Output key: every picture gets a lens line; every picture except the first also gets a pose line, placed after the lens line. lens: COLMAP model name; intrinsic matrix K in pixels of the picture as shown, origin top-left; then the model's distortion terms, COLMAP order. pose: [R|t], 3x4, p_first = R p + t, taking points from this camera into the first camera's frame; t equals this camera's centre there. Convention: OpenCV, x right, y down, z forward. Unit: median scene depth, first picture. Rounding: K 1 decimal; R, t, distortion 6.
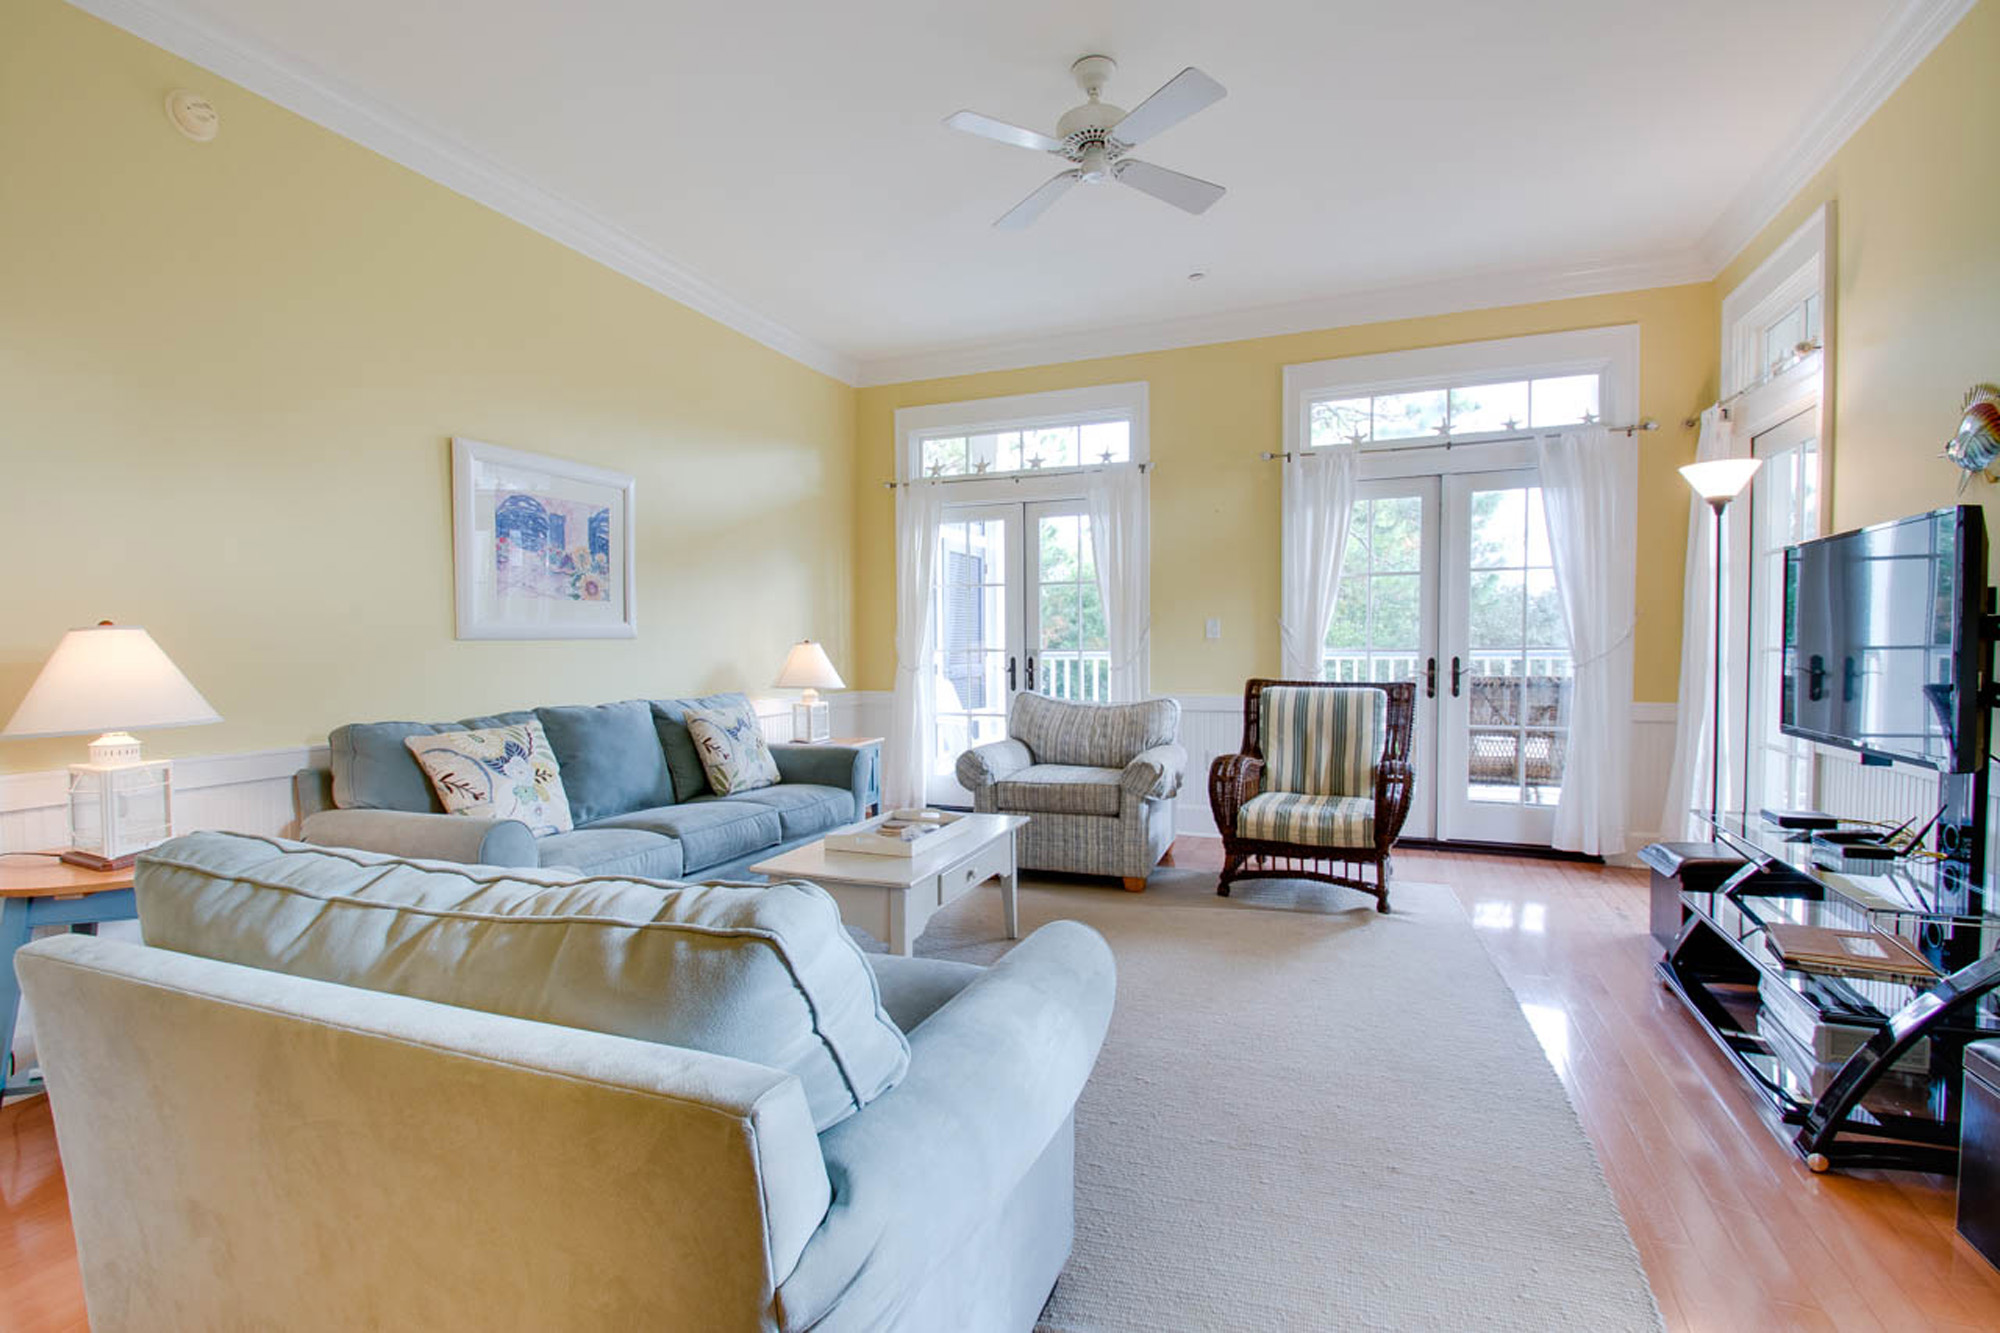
lens RADIAL K [[921.2, 0, 998.4], [0, 921.2, 670.6], [0, 0, 1]] dist [0.003017, -0.004009]
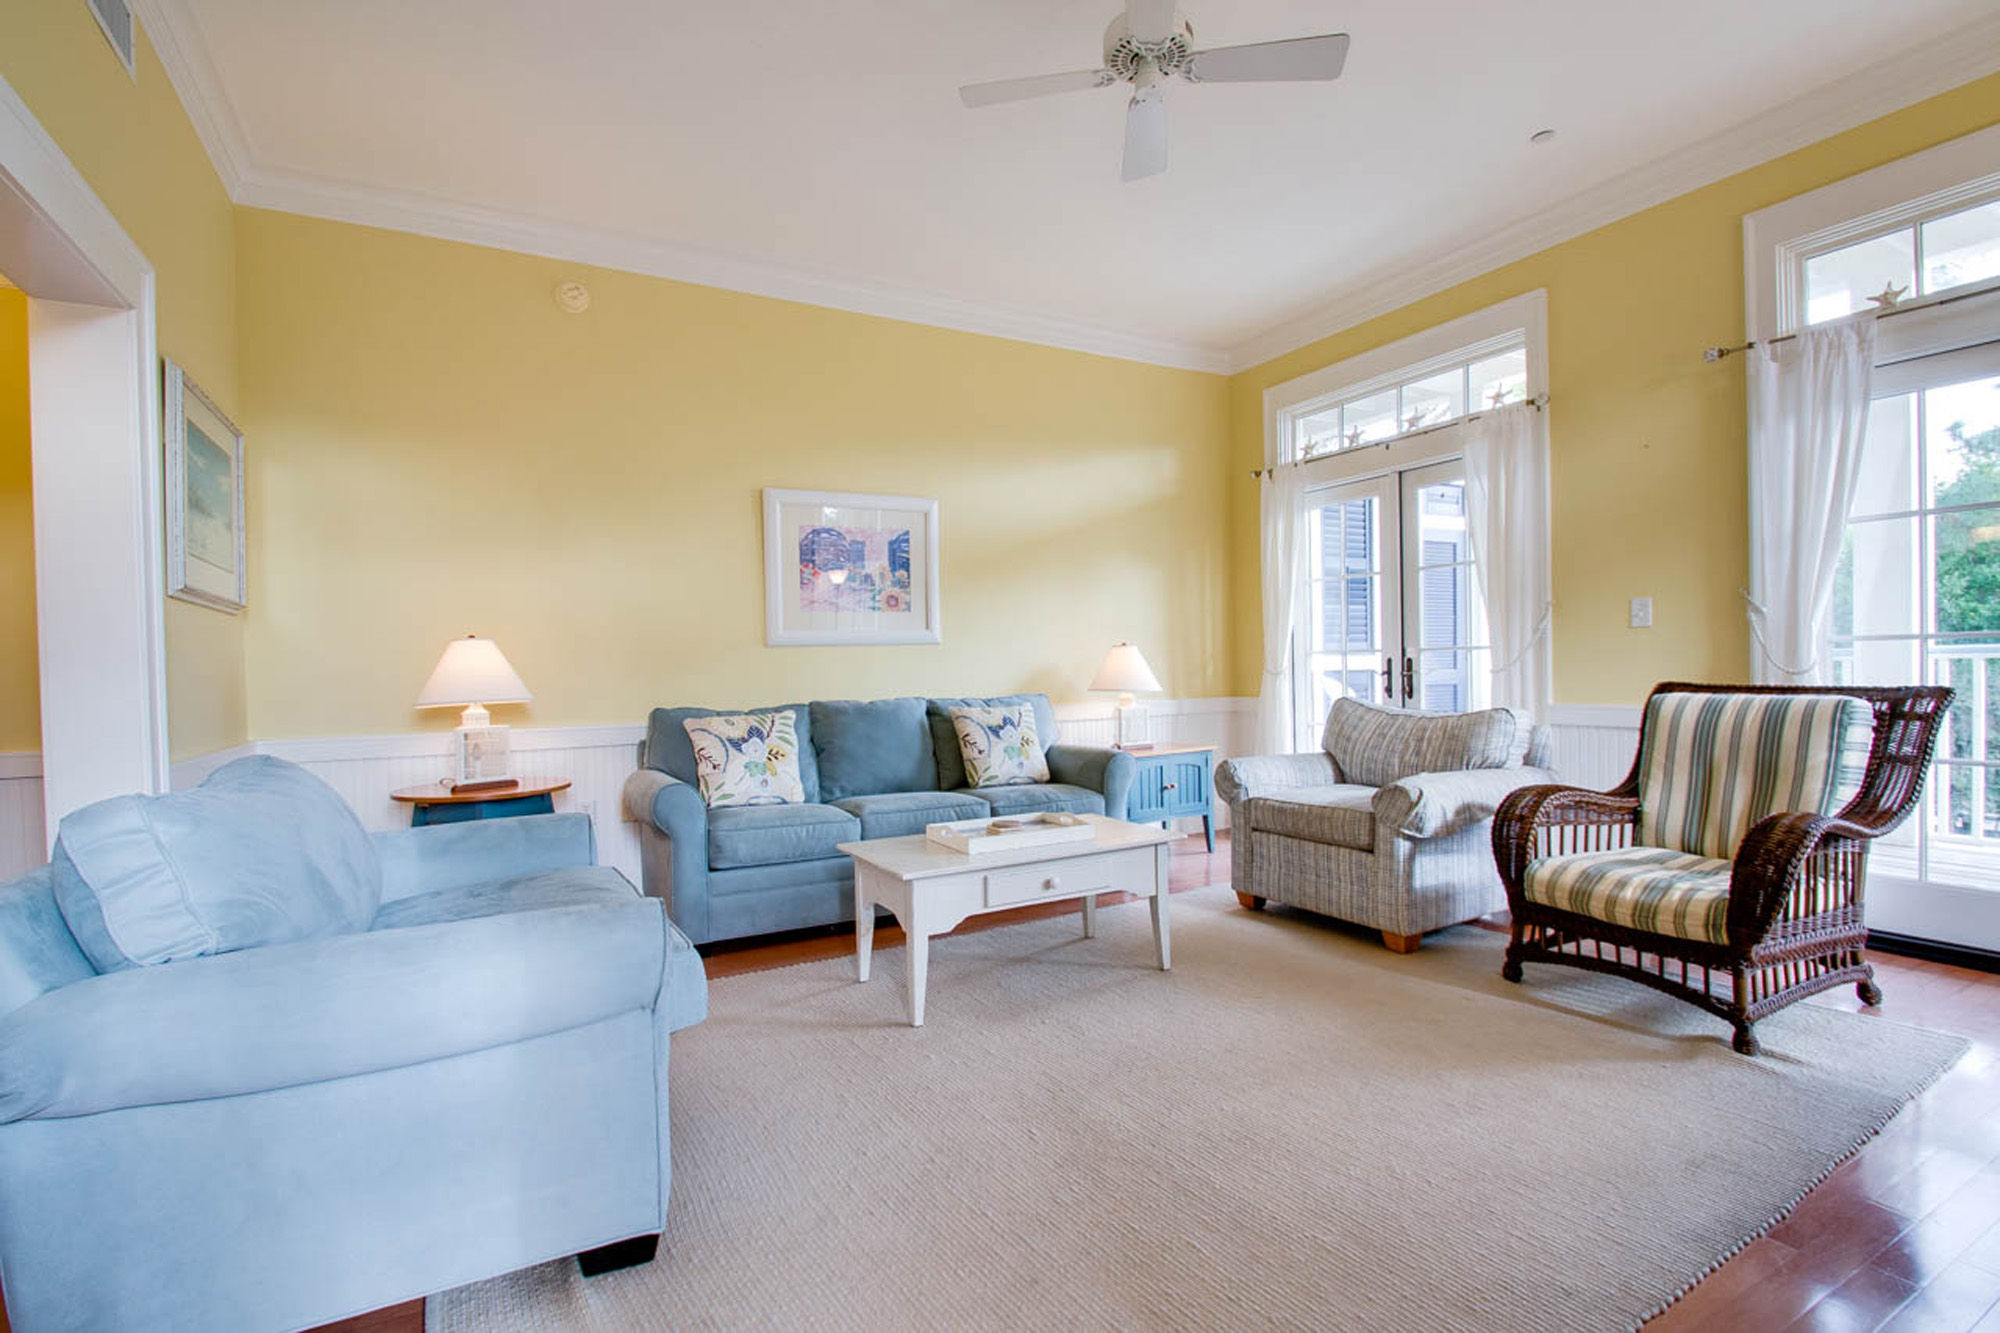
lens RADIAL K [[921.2, 0, 990.9], [0, 921.2, 668.4], [0, 0, 1]] dist [0.003017, -0.004009]
pose [[0.777889, -0.007560, -0.628357, 0.376084], [-0.002681, 0.999879, -0.015350, 0.012875], [0.628396, 0.013625, 0.777774, 0.173865]]
